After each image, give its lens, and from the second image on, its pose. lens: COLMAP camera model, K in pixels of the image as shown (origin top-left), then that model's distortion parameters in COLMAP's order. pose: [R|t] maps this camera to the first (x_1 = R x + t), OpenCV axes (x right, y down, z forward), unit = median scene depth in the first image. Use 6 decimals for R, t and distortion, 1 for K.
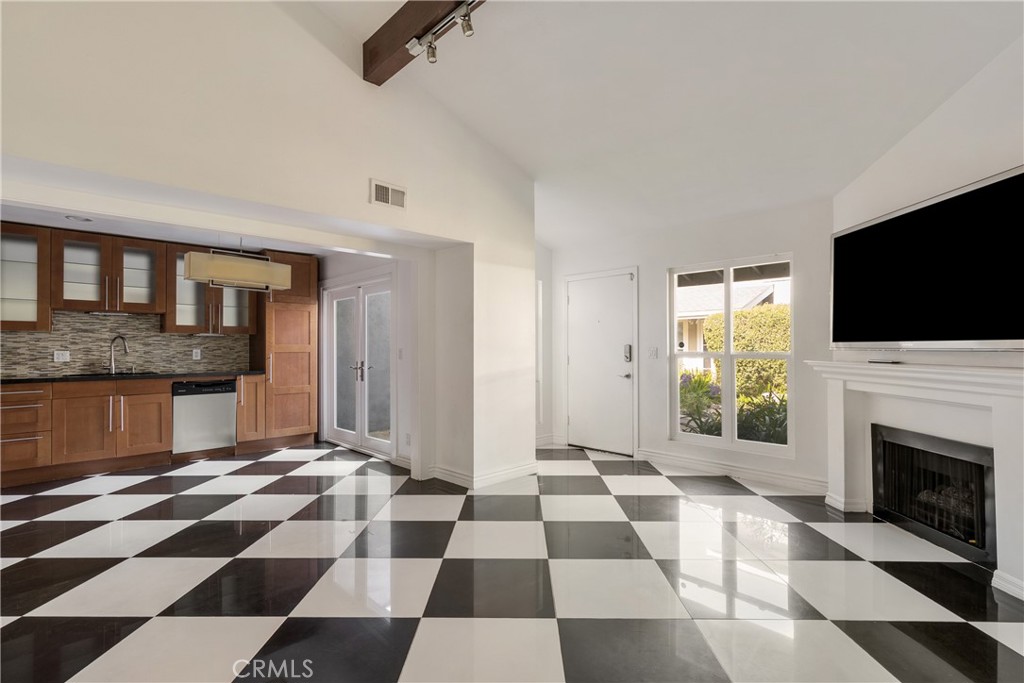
lens RADIAL K [[473.0, 0, 517.1], [0, 473.0, 344.2], [0, 0, 1]] dist [-0.004939, 0.000093]
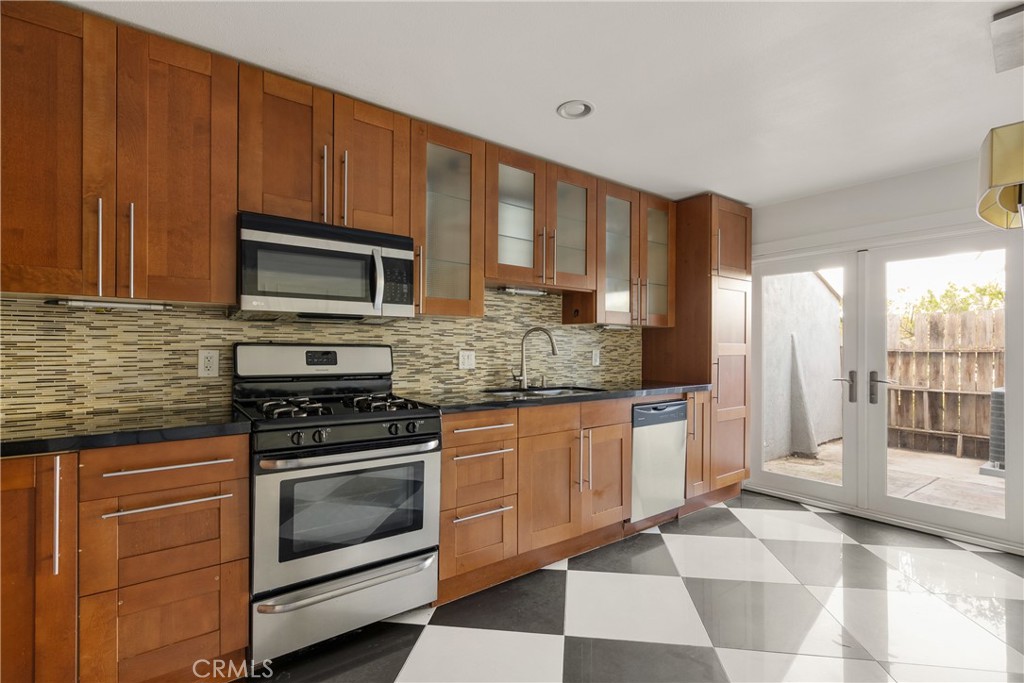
lens RADIAL K [[473.0, 0, 516.6], [0, 473.0, 346.5], [0, 0, 1]] dist [-0.004939, 0.000093]
pose [[0.991905, 0.005954, -0.126841, -0.782077], [-0.005628, 0.999980, 0.002929, 0.005647], [0.126856, -0.002192, 0.991919, 0.375873]]
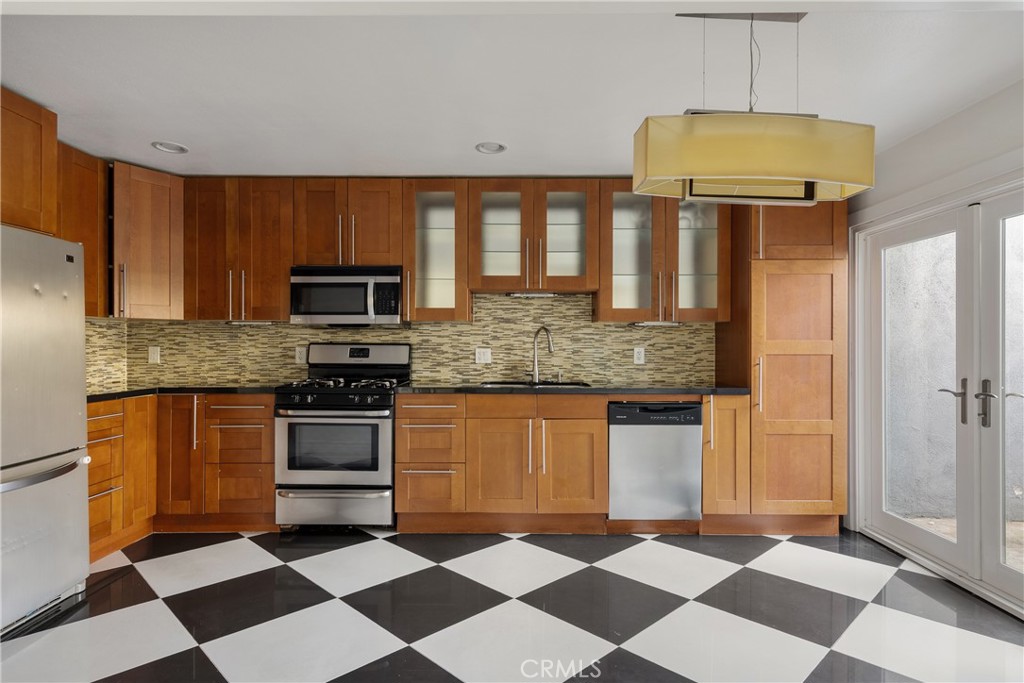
lens RADIAL K [[558.3, 0, 512.9], [0, 558.3, 341.4], [0, 0, 1]] dist [-0.000299, 0.001741]
pose [[0.704921, -0.000257, -0.709286, -0.301454], [0.000387, 1.000000, 0.000022, 0.002923], [0.709286, -0.000290, 0.704921, 0.398129]]
